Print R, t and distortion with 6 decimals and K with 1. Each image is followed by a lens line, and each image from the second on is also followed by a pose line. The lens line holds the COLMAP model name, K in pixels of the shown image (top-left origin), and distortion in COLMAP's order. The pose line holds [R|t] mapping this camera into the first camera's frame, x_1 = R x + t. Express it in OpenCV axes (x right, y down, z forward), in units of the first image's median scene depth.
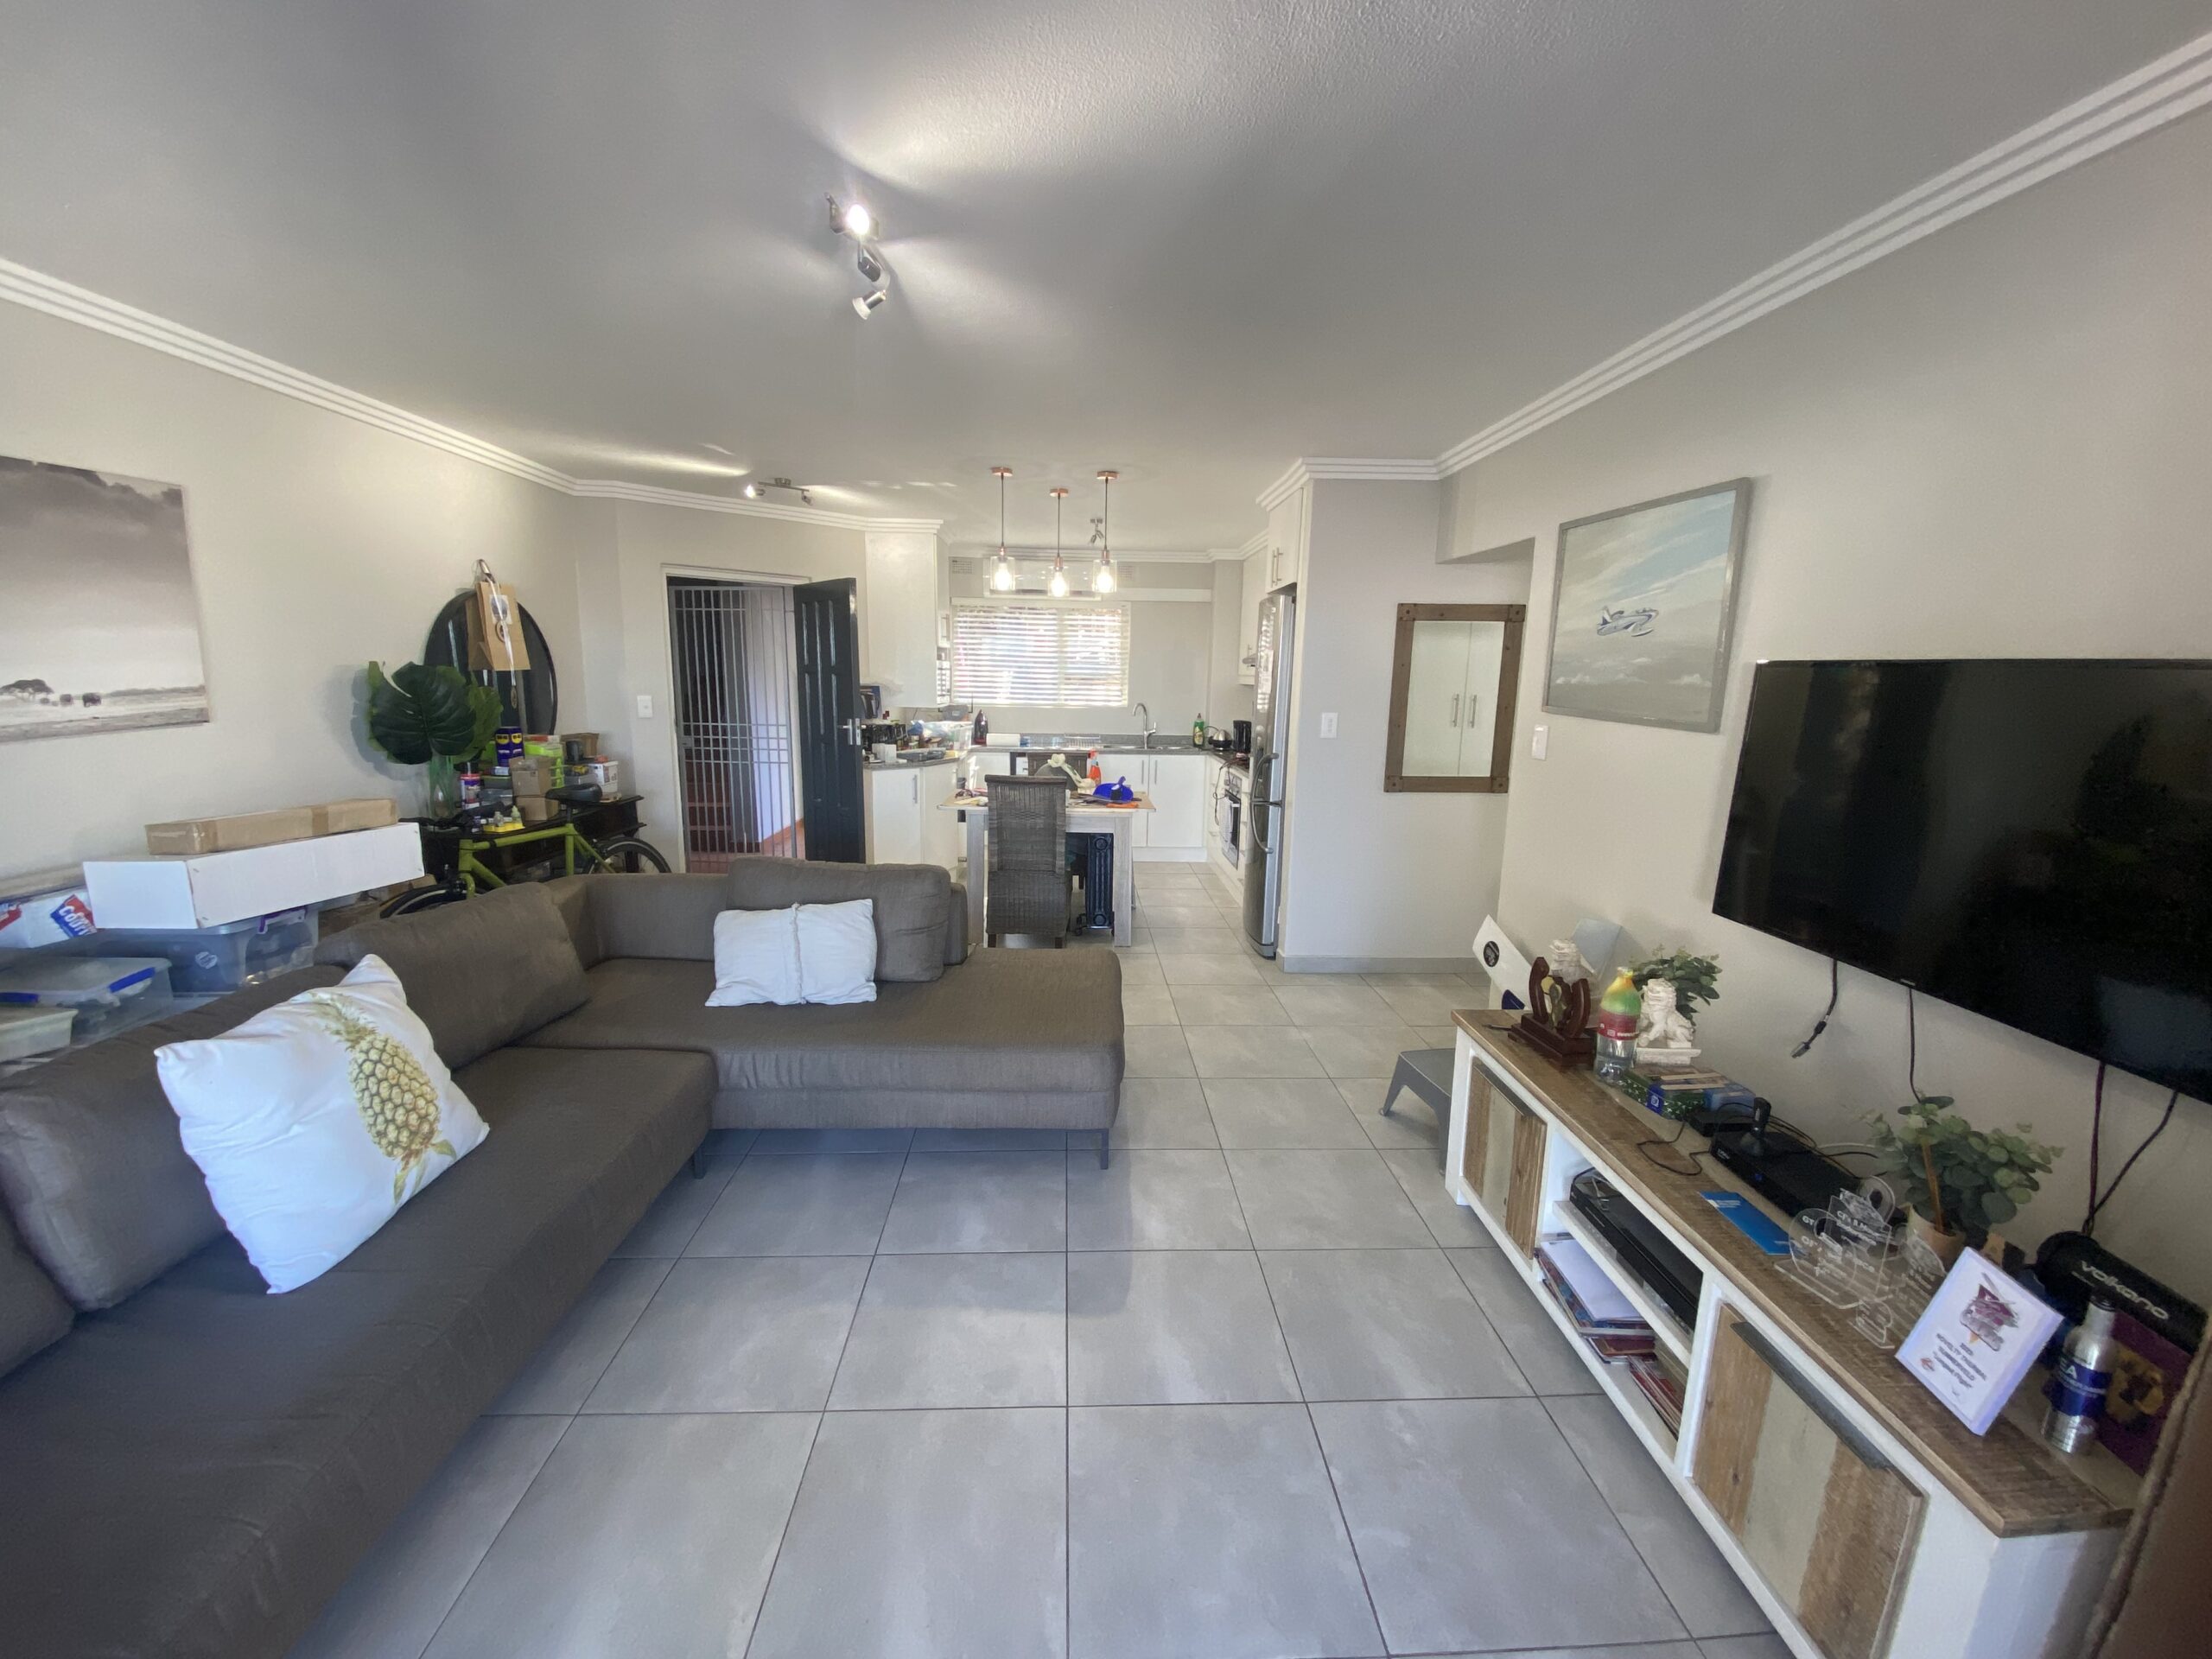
lens RADIAL K [[891.3, 0, 1109.0], [0, 891.3, 824.6], [0, 0, 1]] dist [0.020735, -0.020493]
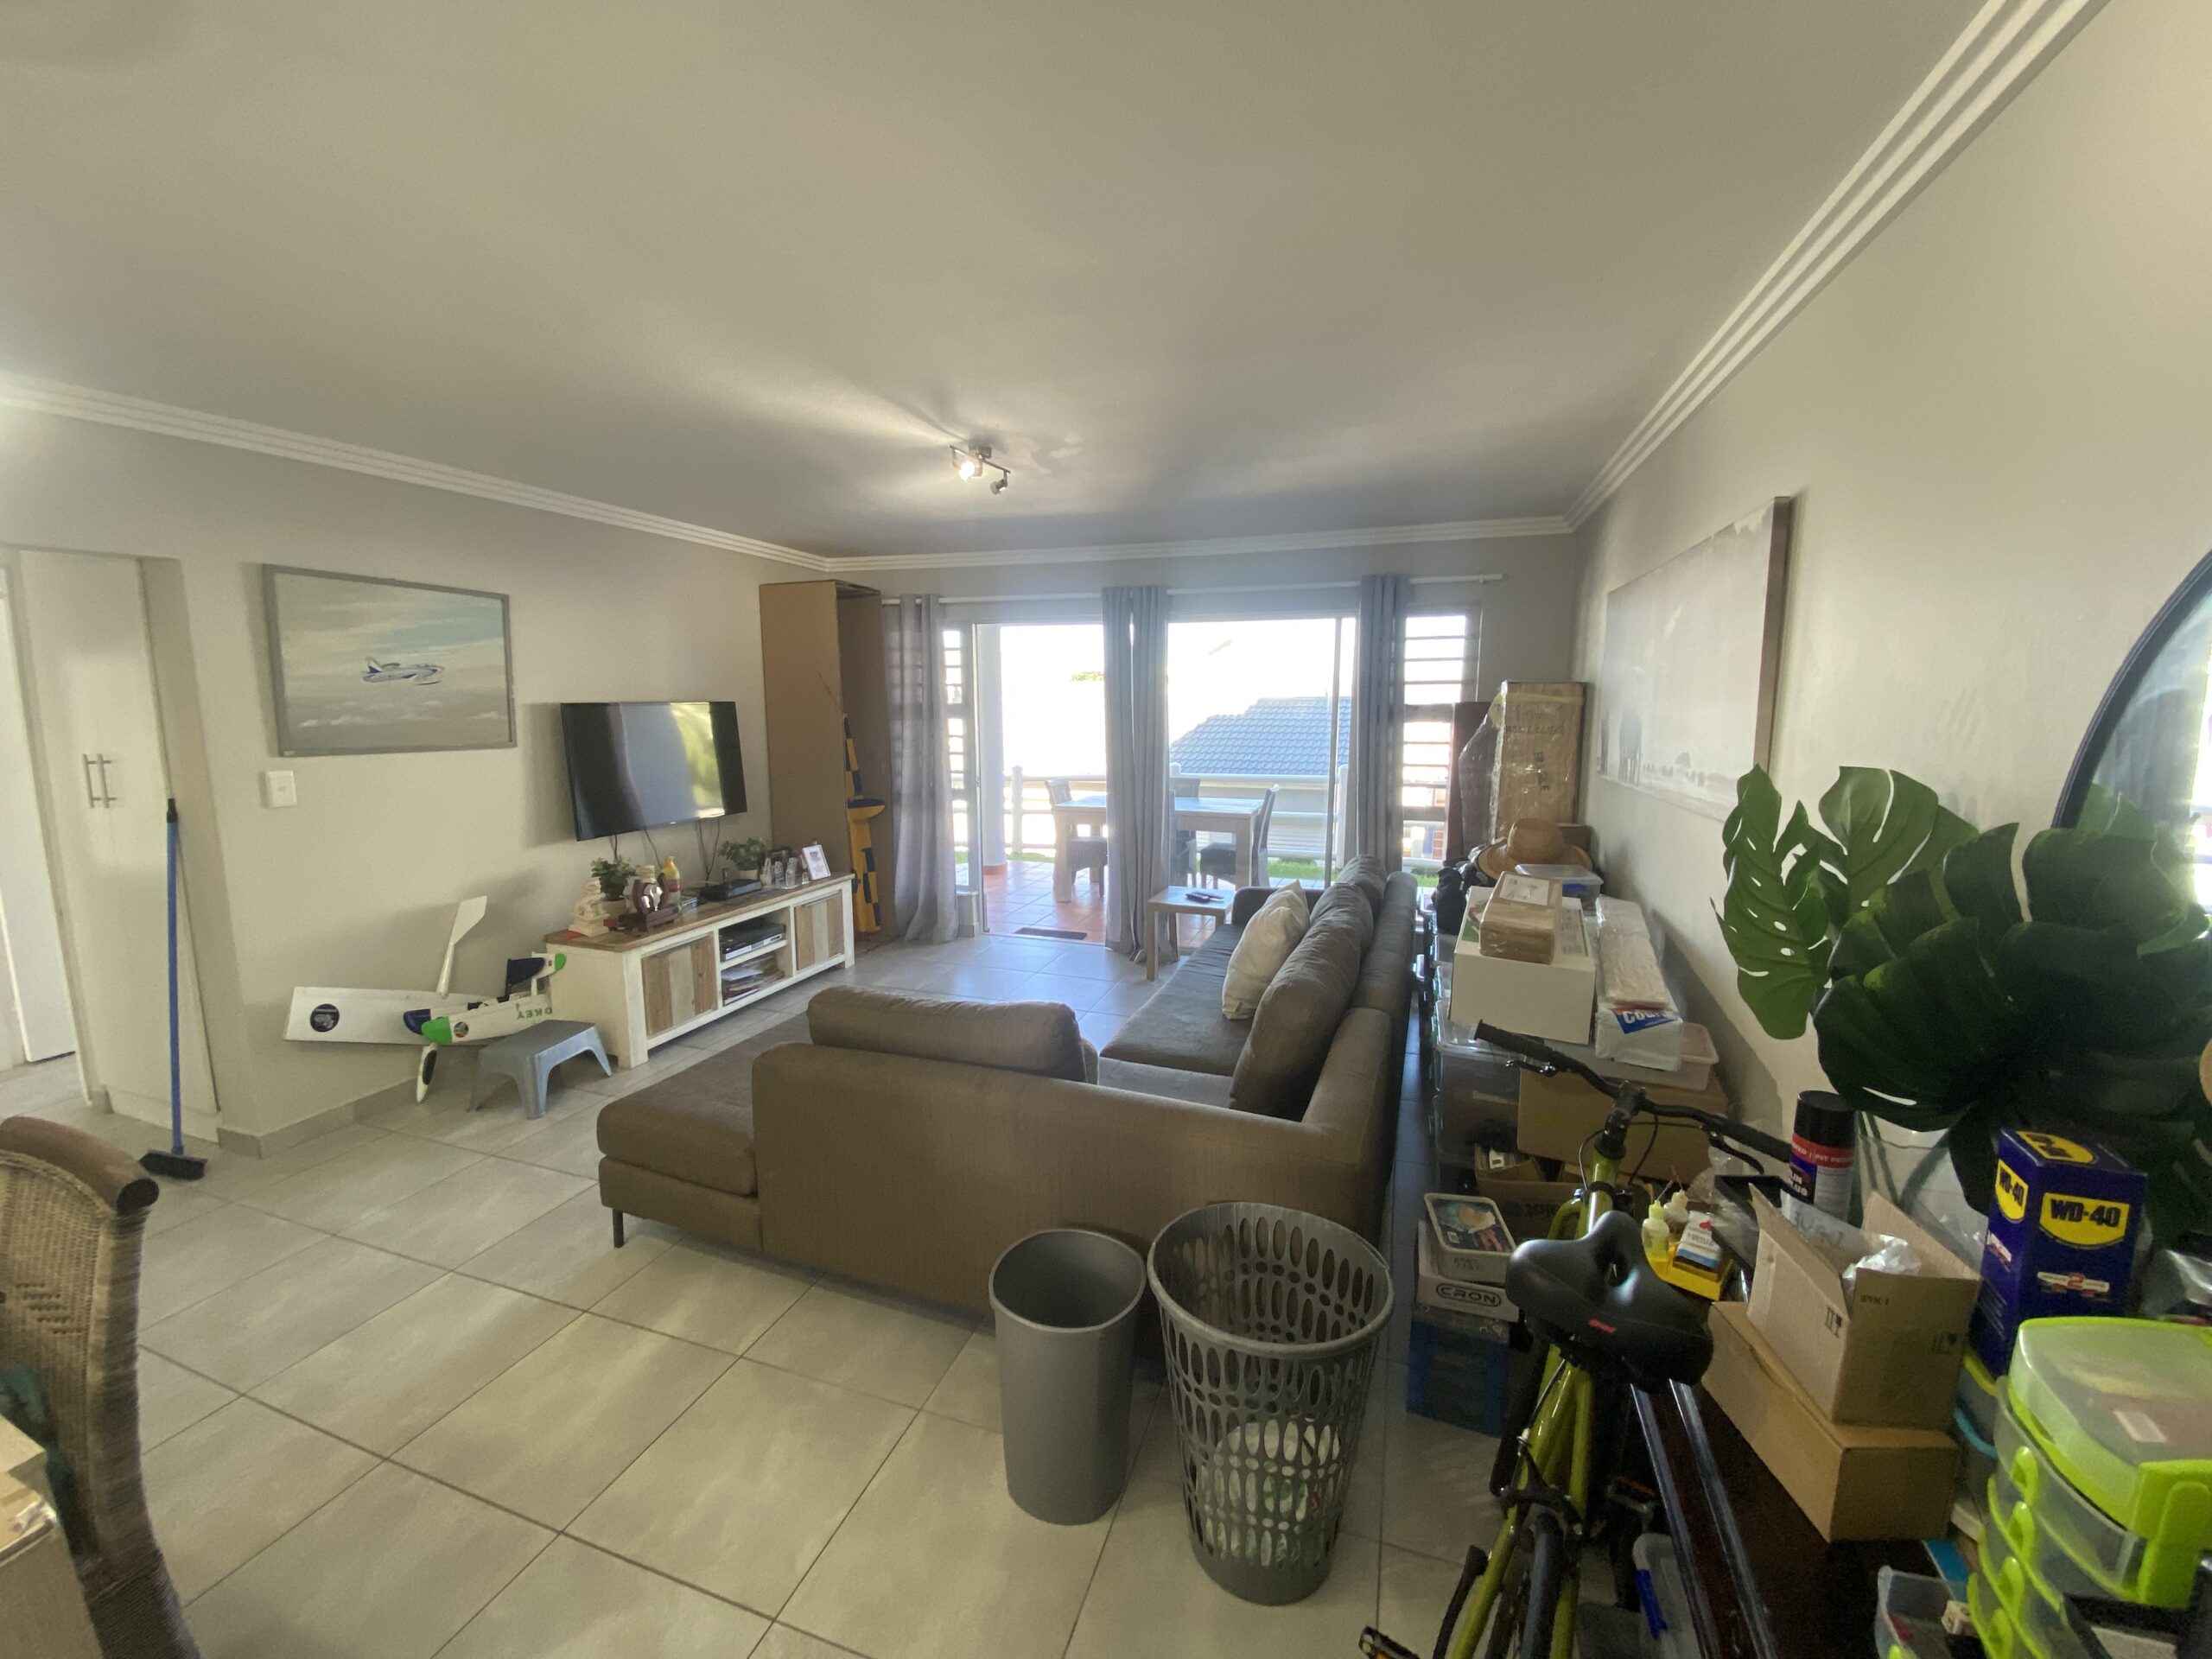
lens RADIAL K [[891.3, 0, 1109.0], [0, 891.3, 824.6], [0, 0, 1]] dist [0.020735, -0.020493]
pose [[-0.929937, -0.069834, 0.361026, -0.844271], [0.047628, 0.950656, 0.306568, -0.380504], [-0.364620, 0.302284, -0.880725, 1.904090]]
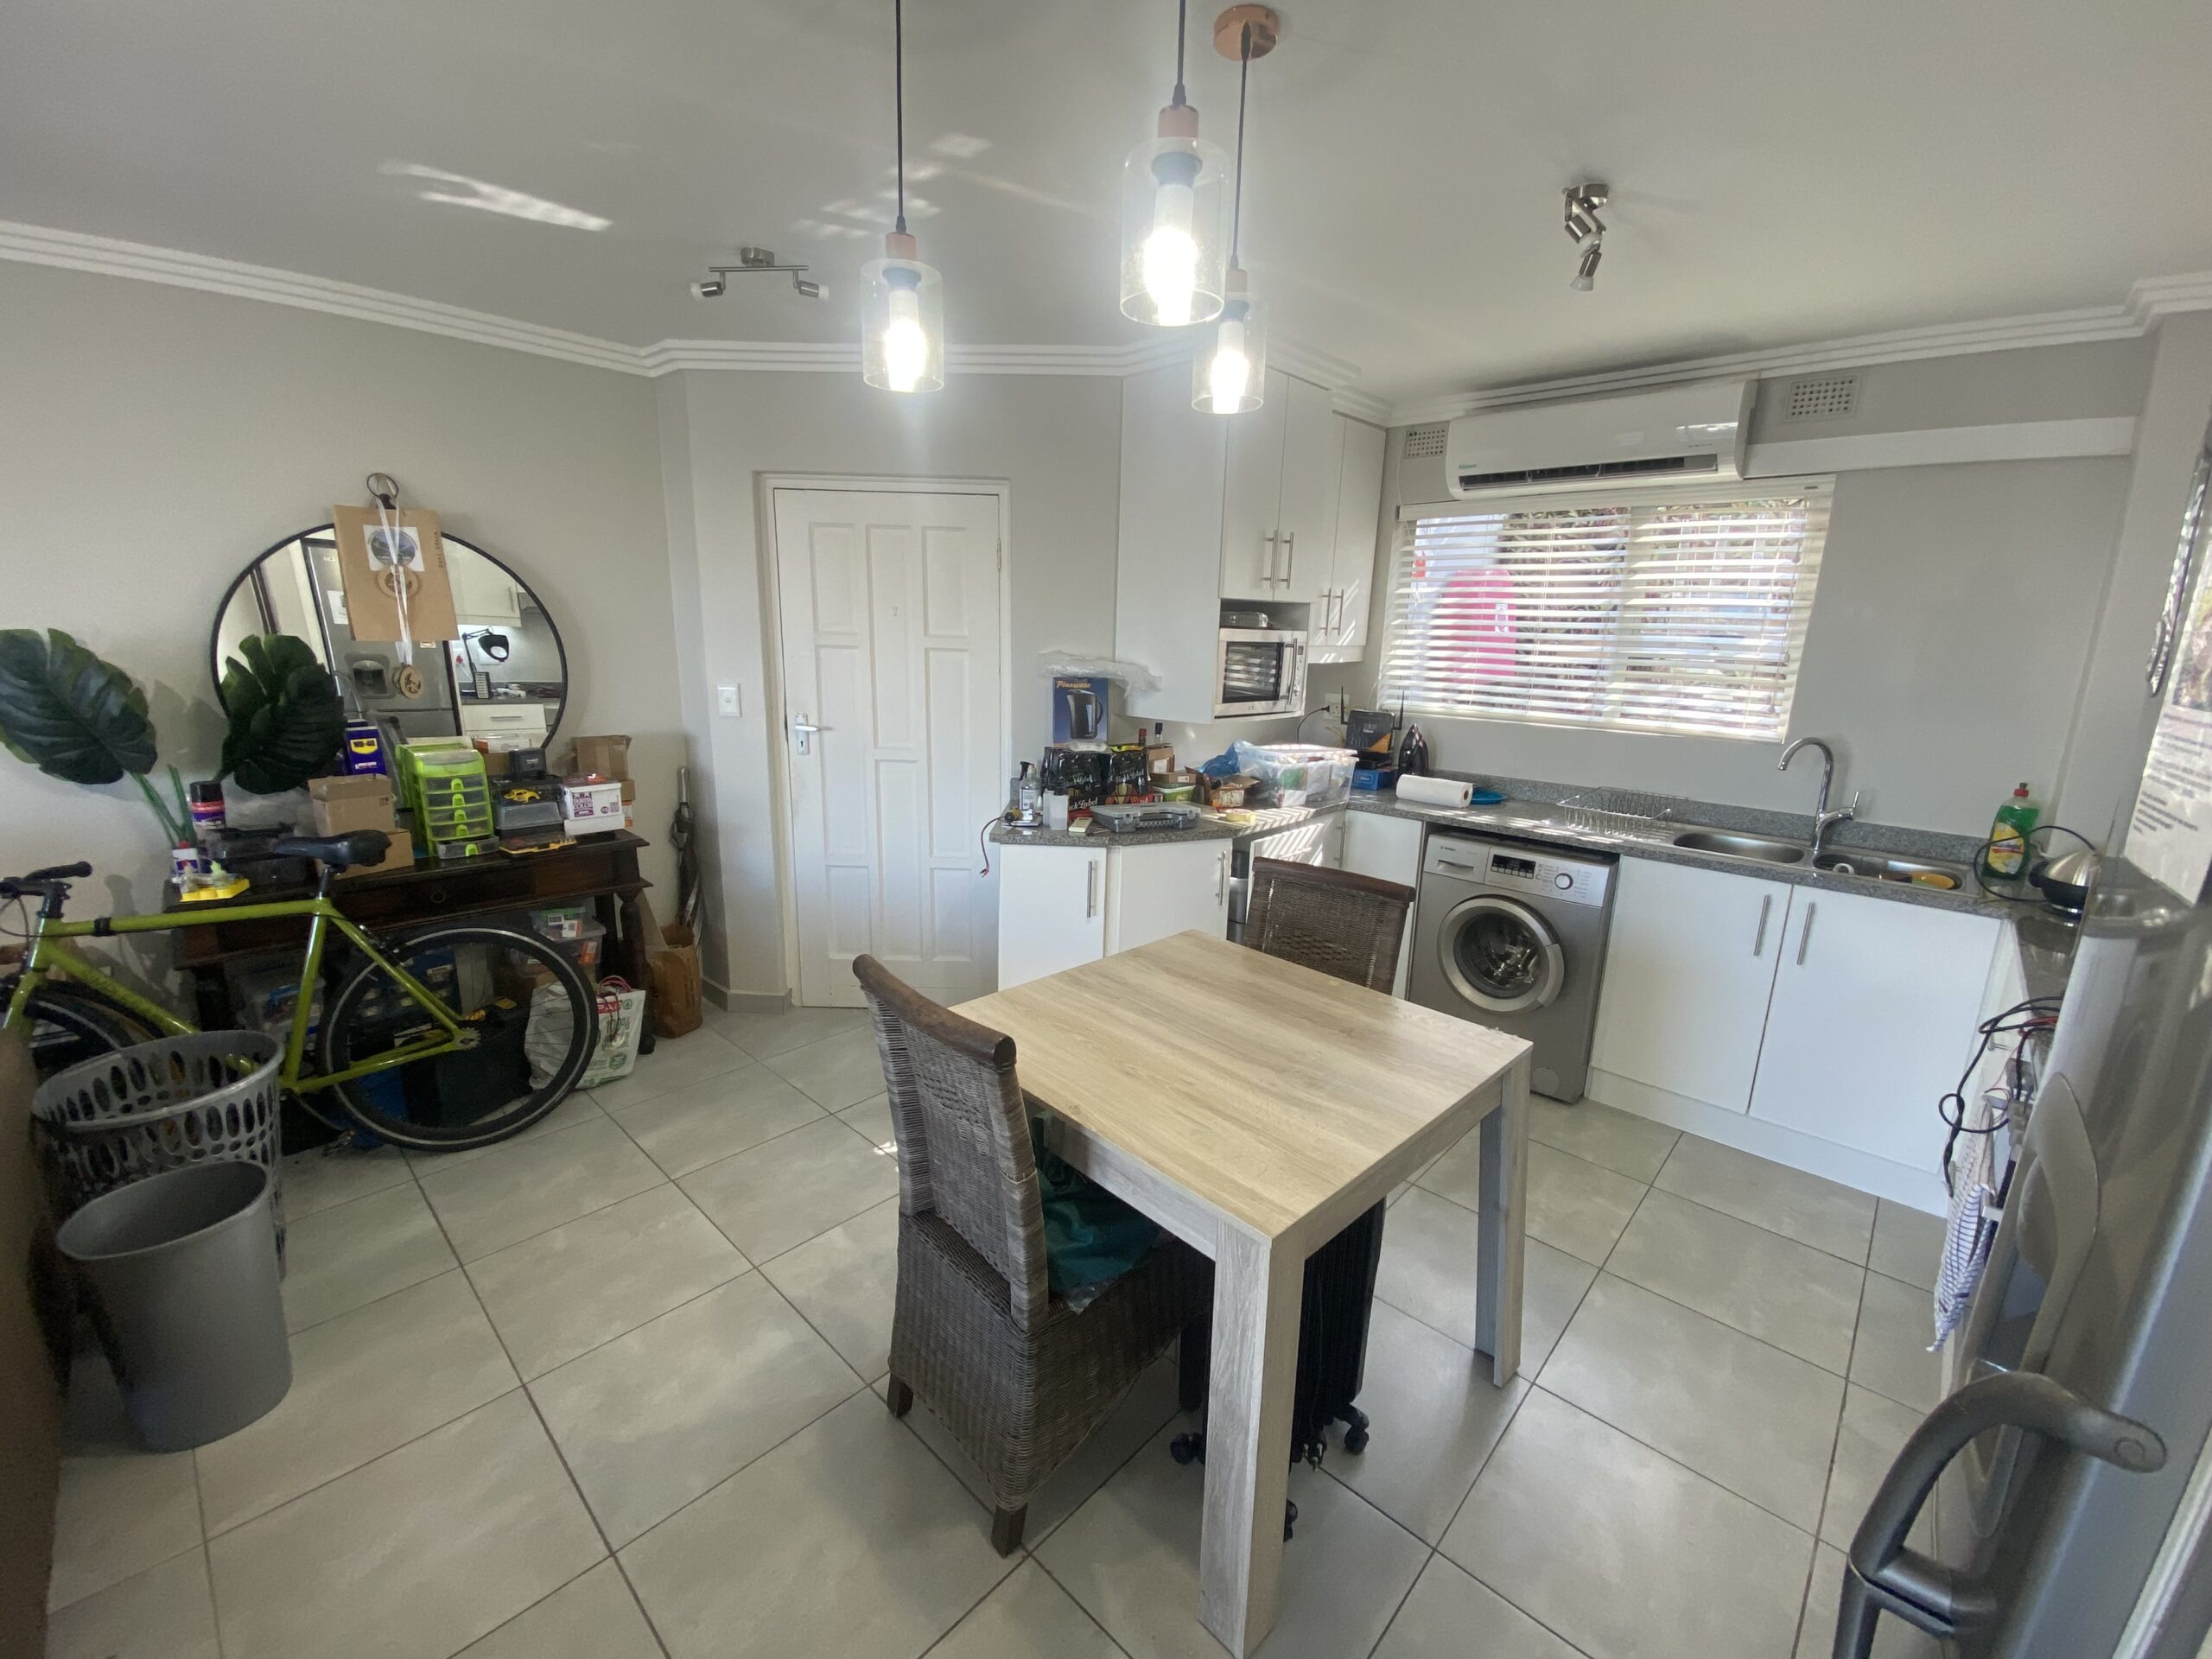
lens RADIAL K [[903.4, 0, 1110.8], [0, 903.4, 825.2], [0, 0, 1]] dist [0.070348, -0.048034]
pose [[0.695625, 0.155117, -0.701459, 0.306826], [-0.133494, 0.987316, 0.085947, -0.261178], [0.705893, 0.033854, 0.707509, 1.416489]]
